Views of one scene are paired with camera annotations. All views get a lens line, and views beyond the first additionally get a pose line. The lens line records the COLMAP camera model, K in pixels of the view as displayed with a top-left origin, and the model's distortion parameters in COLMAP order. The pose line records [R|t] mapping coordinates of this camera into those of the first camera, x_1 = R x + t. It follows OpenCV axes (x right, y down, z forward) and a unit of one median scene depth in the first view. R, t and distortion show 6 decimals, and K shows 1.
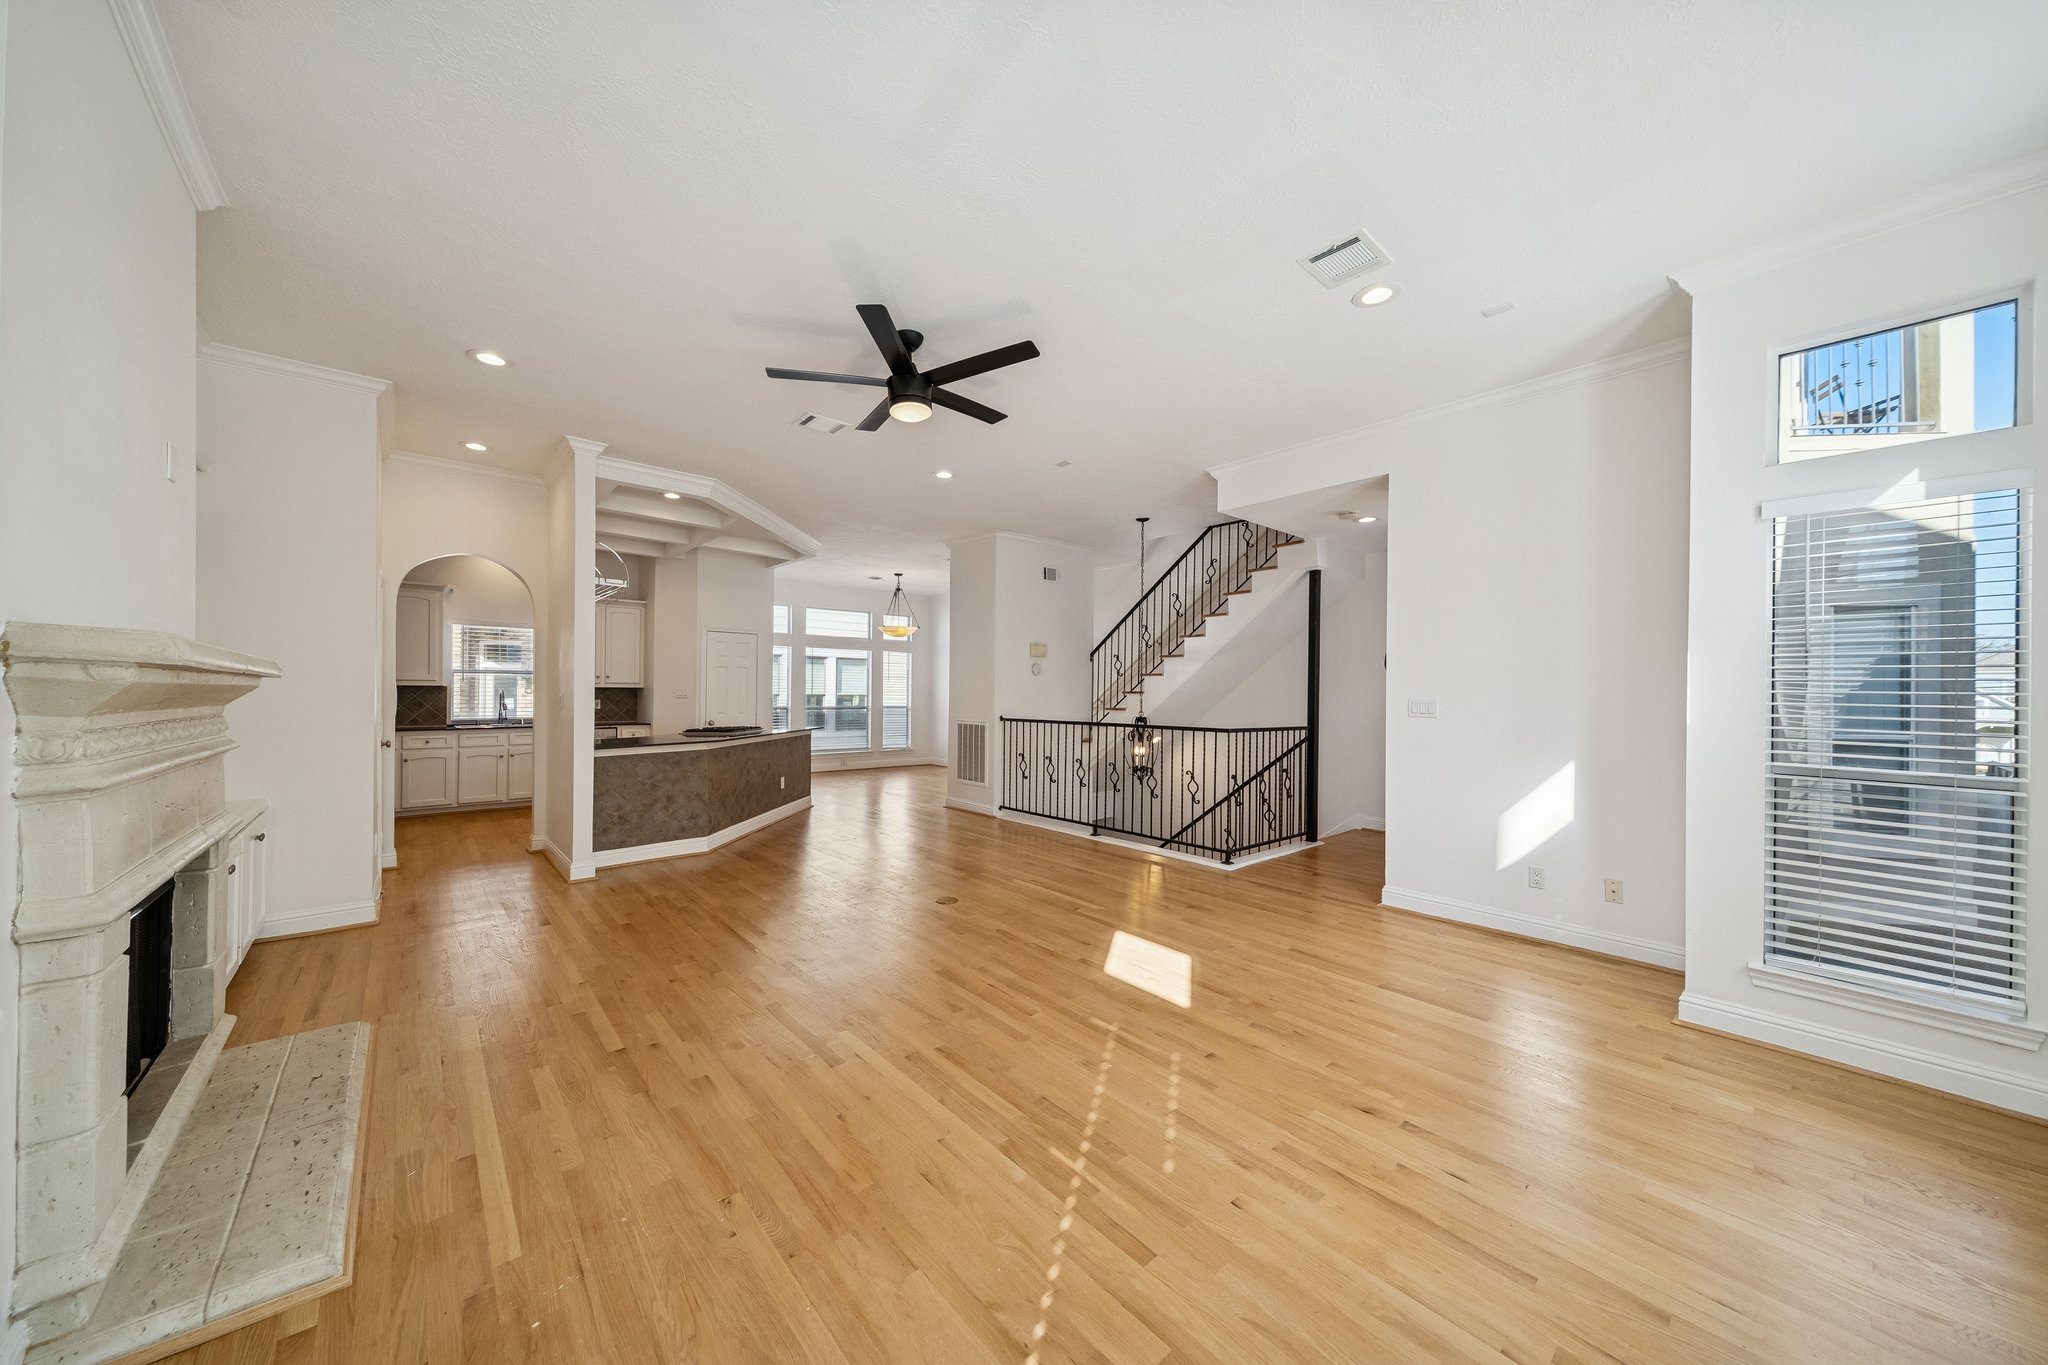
lens RADIAL K [[706.4, 0, 1013.9], [0, 706.4, 690.3], [0, 0, 1]] dist [0.016269, -0.000611]
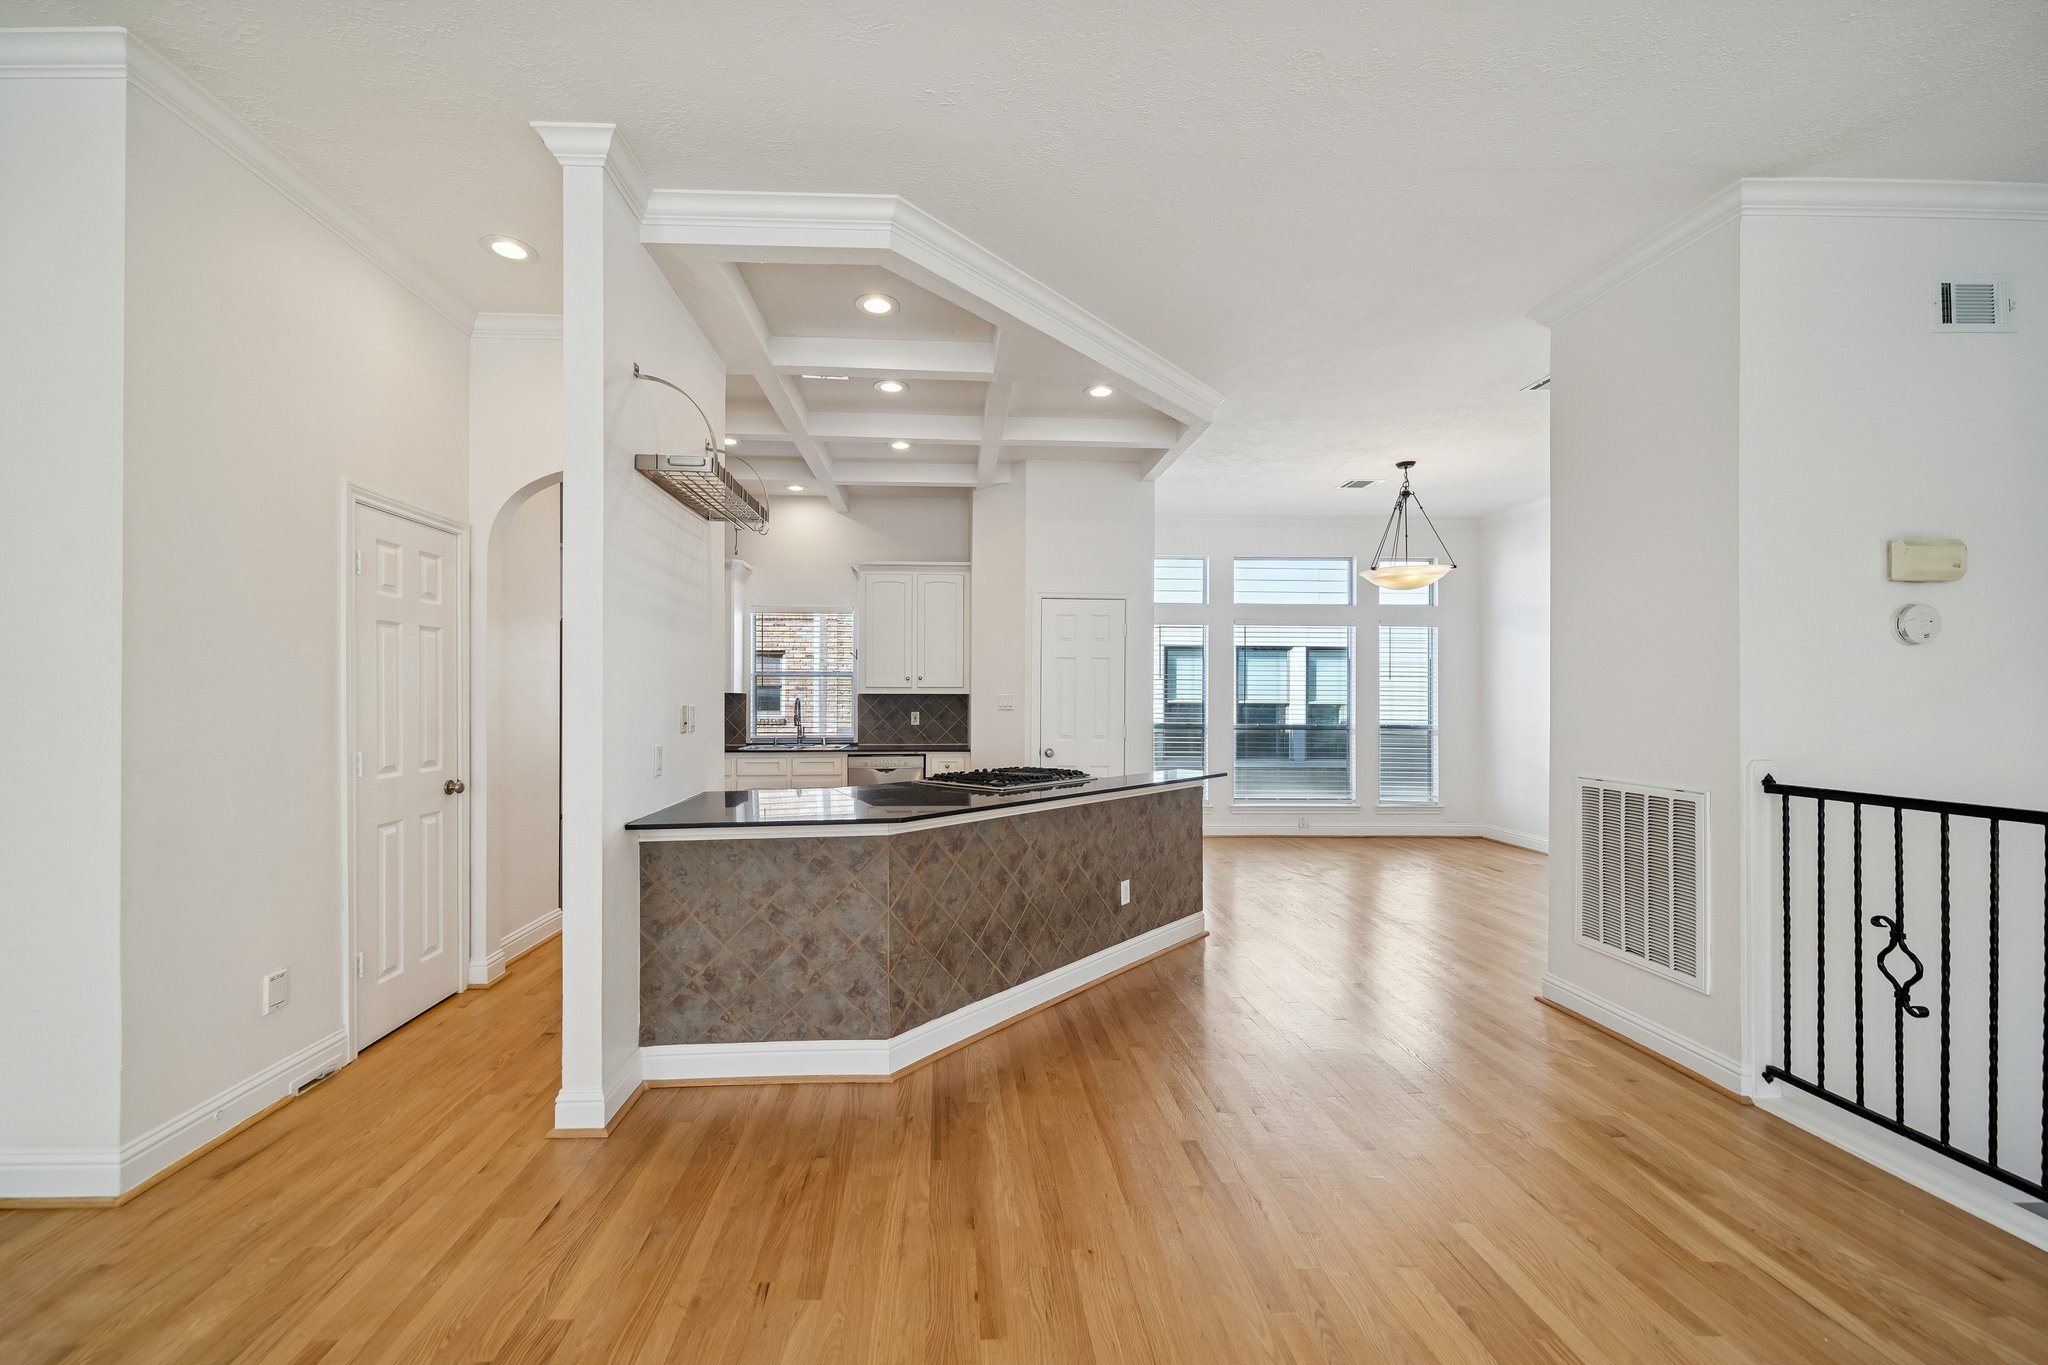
lens RADIAL K [[768.1, 0, 982.9], [0, 768.1, 691.2], [0, 0, 1]] dist [0.009304, -0.000175]
pose [[0.778172, -0.008151, -0.627998, -0.083007], [0.003467, 0.999956, -0.008683, -0.000063], [0.628041, 0.004580, 0.778167, 0.588698]]
